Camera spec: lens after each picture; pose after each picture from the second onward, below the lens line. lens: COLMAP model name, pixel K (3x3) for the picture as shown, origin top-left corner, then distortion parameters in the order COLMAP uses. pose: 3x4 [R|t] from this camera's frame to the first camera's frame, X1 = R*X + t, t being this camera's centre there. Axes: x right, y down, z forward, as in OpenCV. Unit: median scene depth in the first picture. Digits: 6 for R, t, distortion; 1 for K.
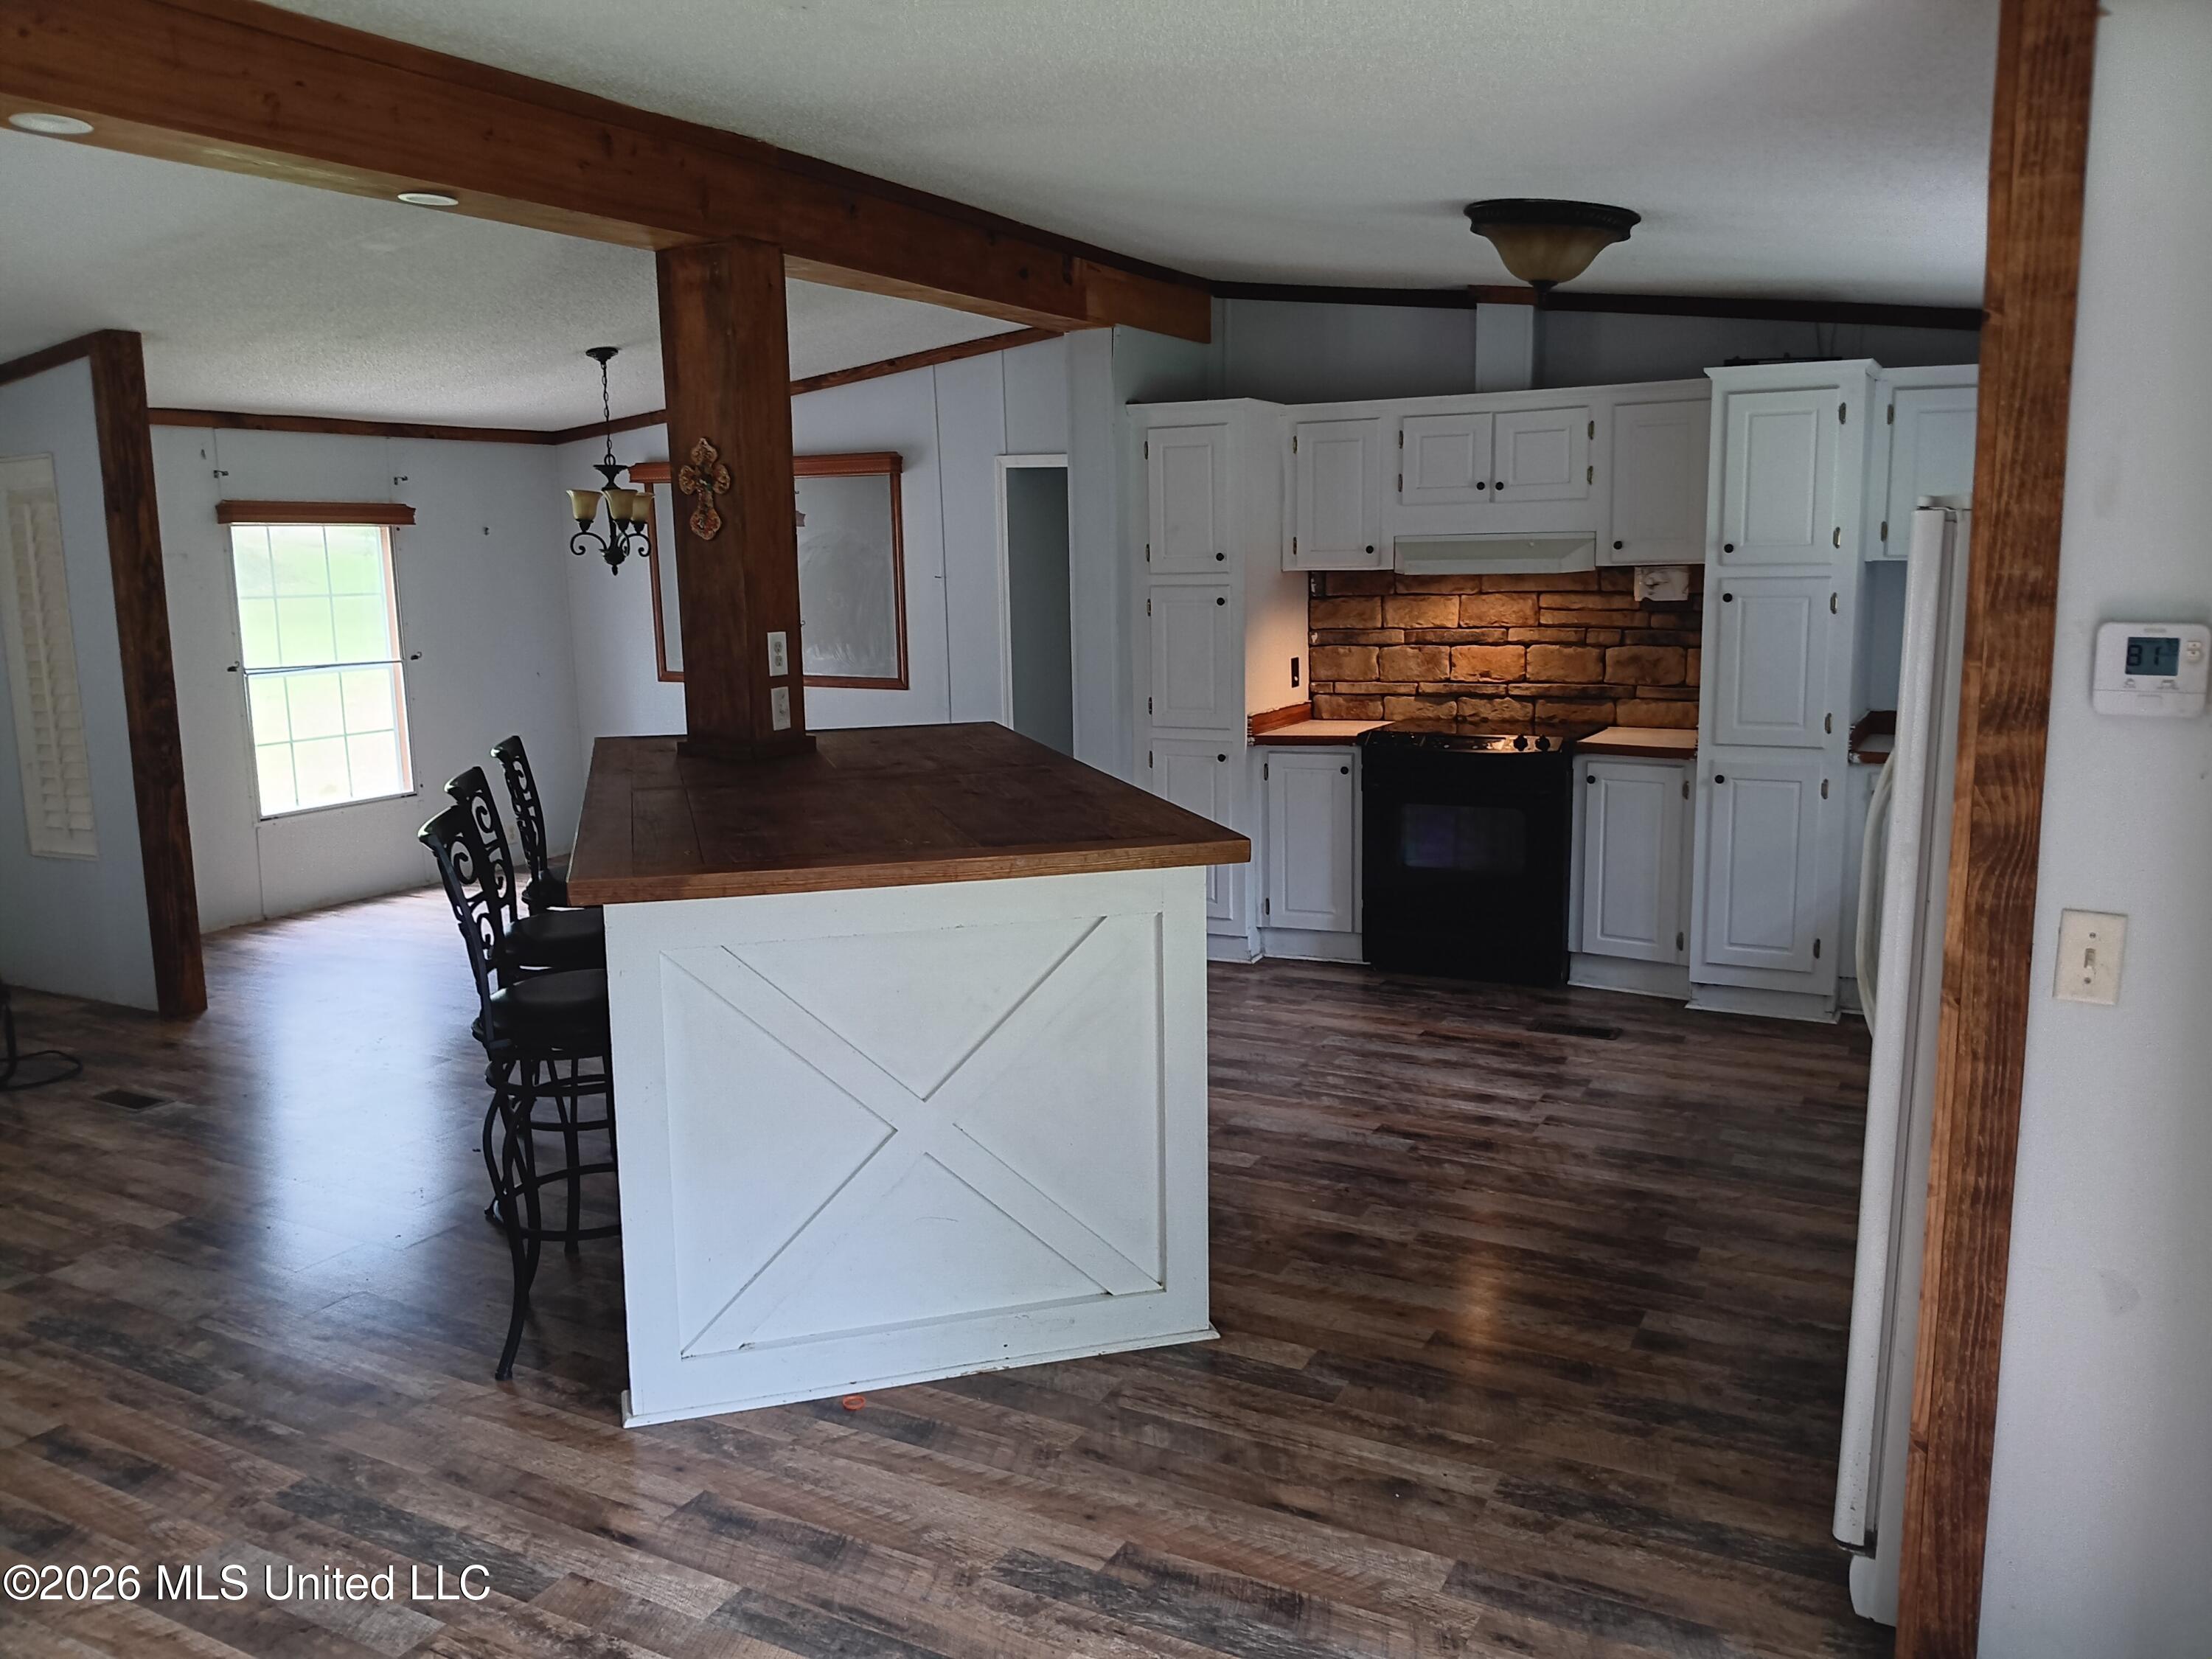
lens RADIAL K [[1680.5, 0, 1122.9], [0, 1680.5, 832.1], [0, 0, 1]] dist [0.059951, -0.136265]
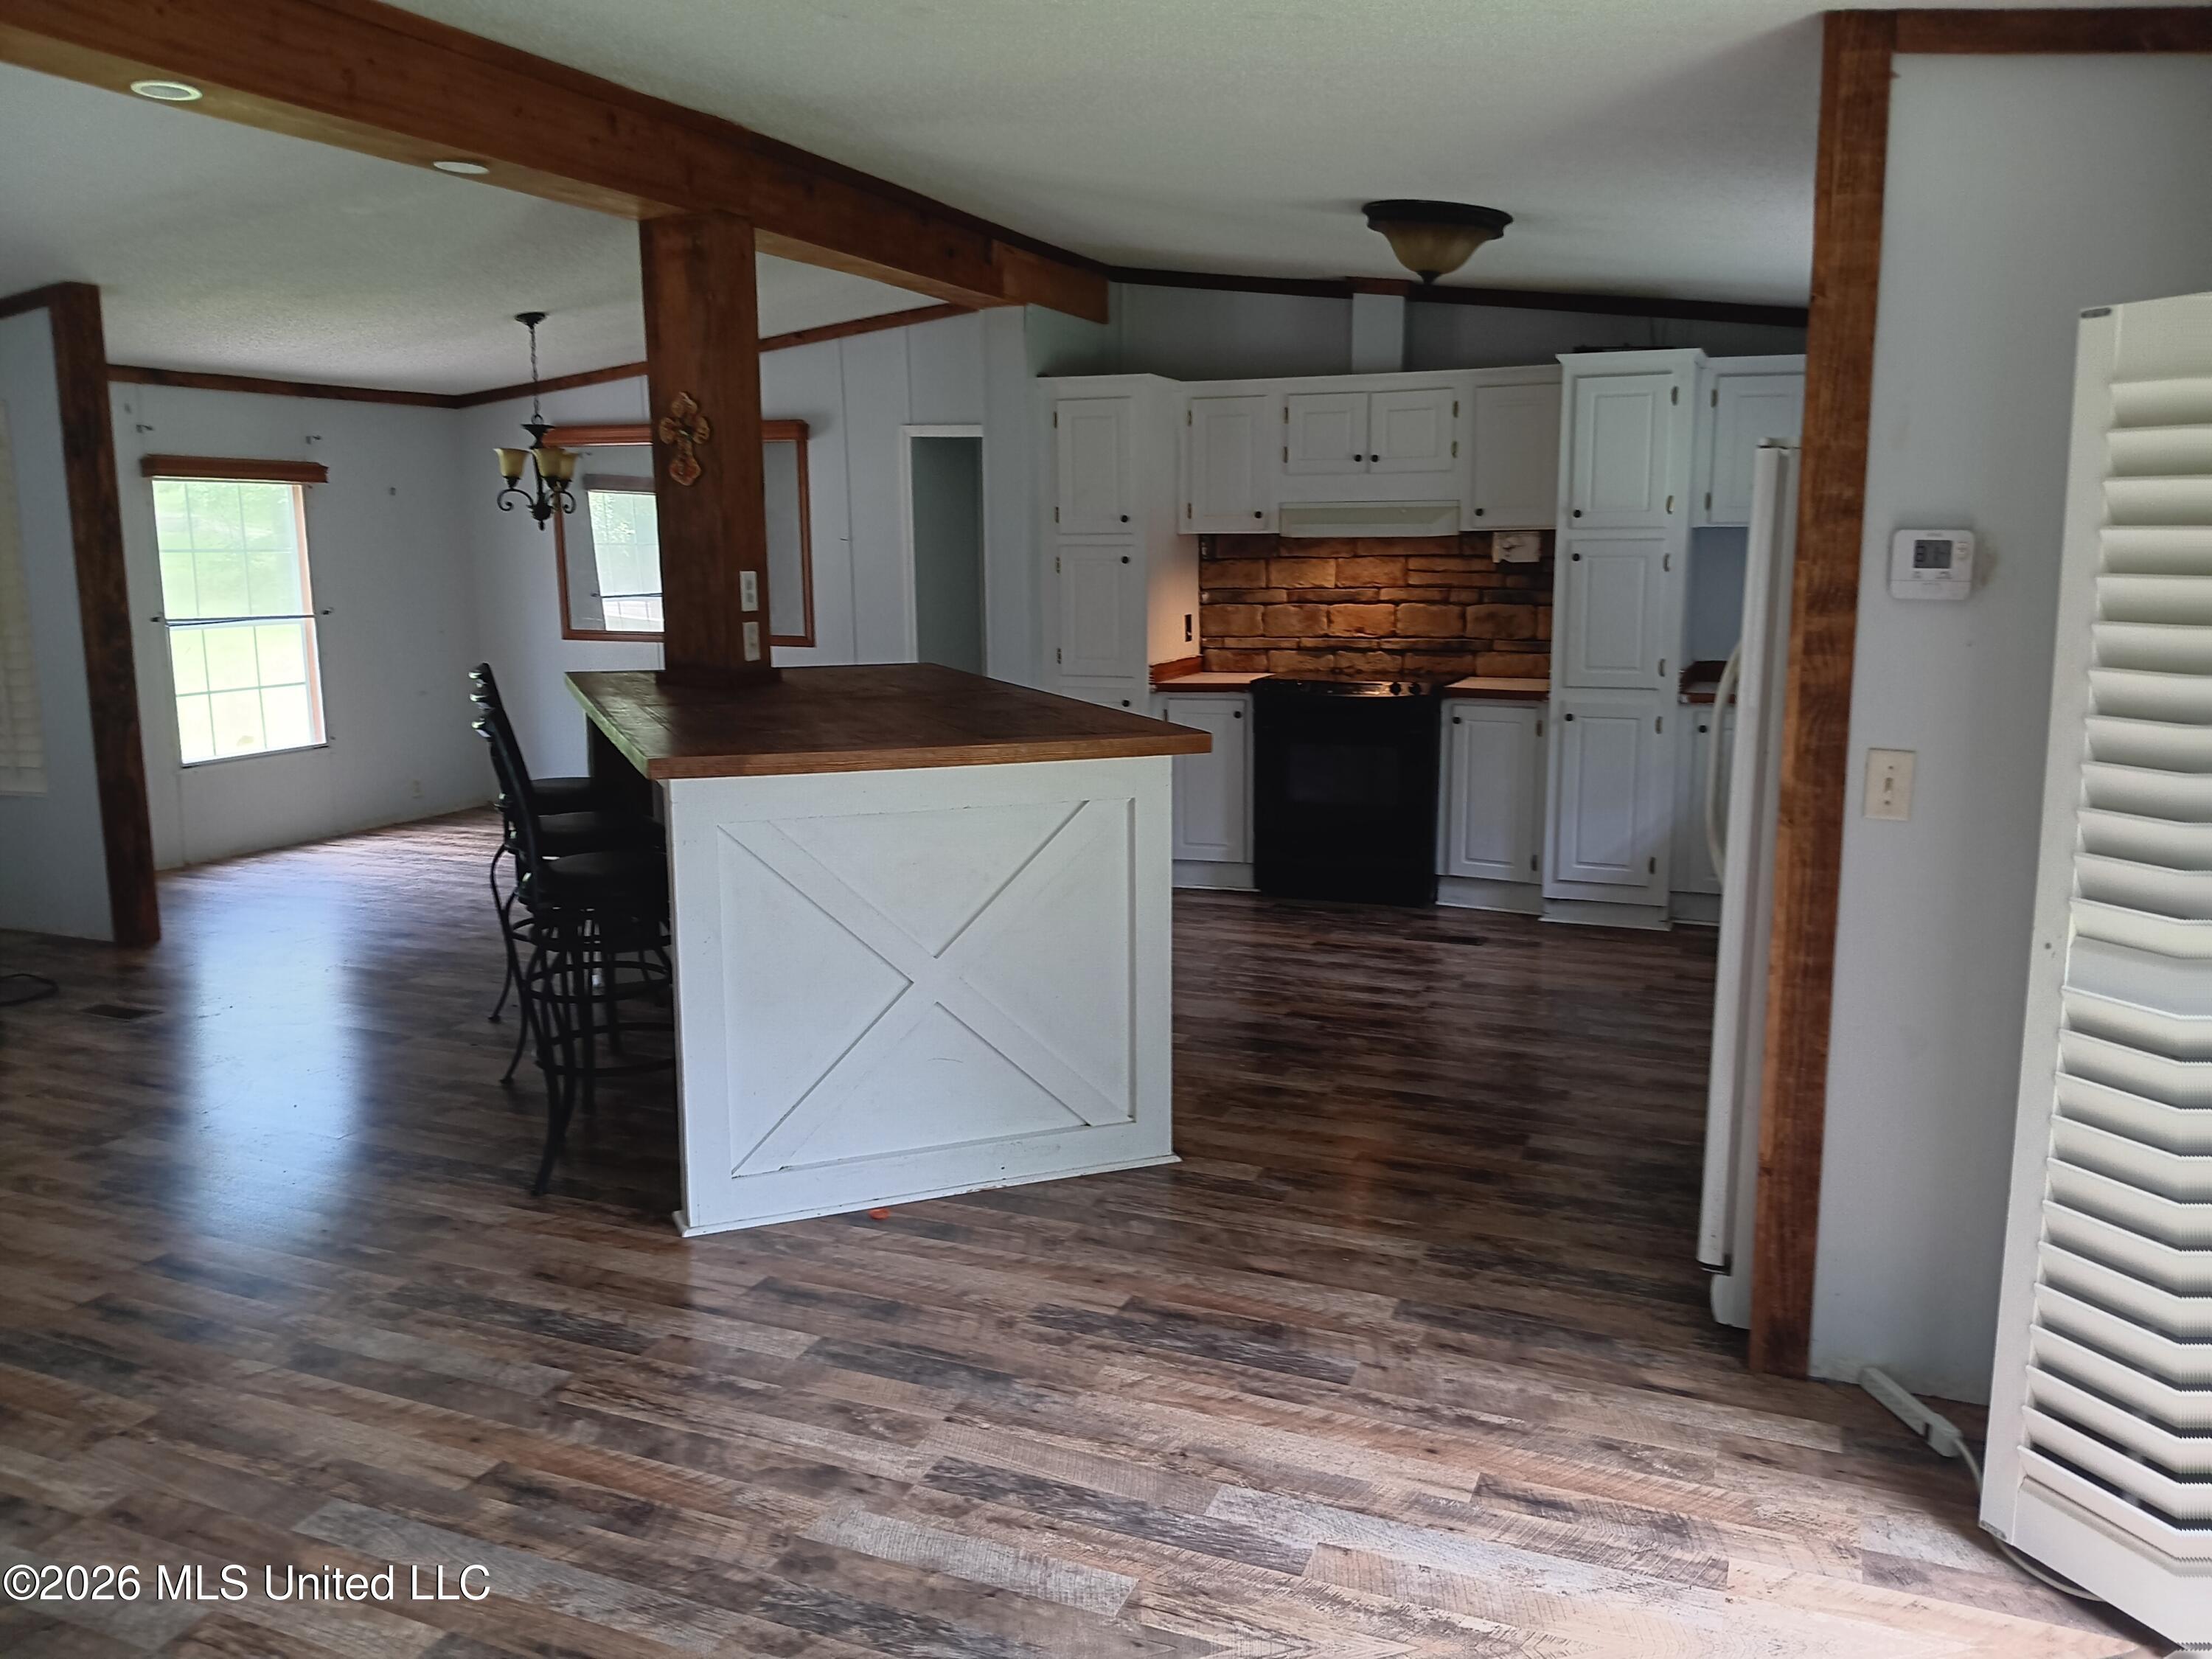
lens RADIAL K [[1680.5, 0, 1124.9], [0, 1680.5, 828.7], [0, 0, 1]] dist [0.059951, -0.136265]
pose [[0.994766, -0.005077, 0.102054, -0.076321], [0.004800, 0.999984, 0.002955, 0.048542], [-0.102068, -0.002450, 0.994774, -0.124729]]
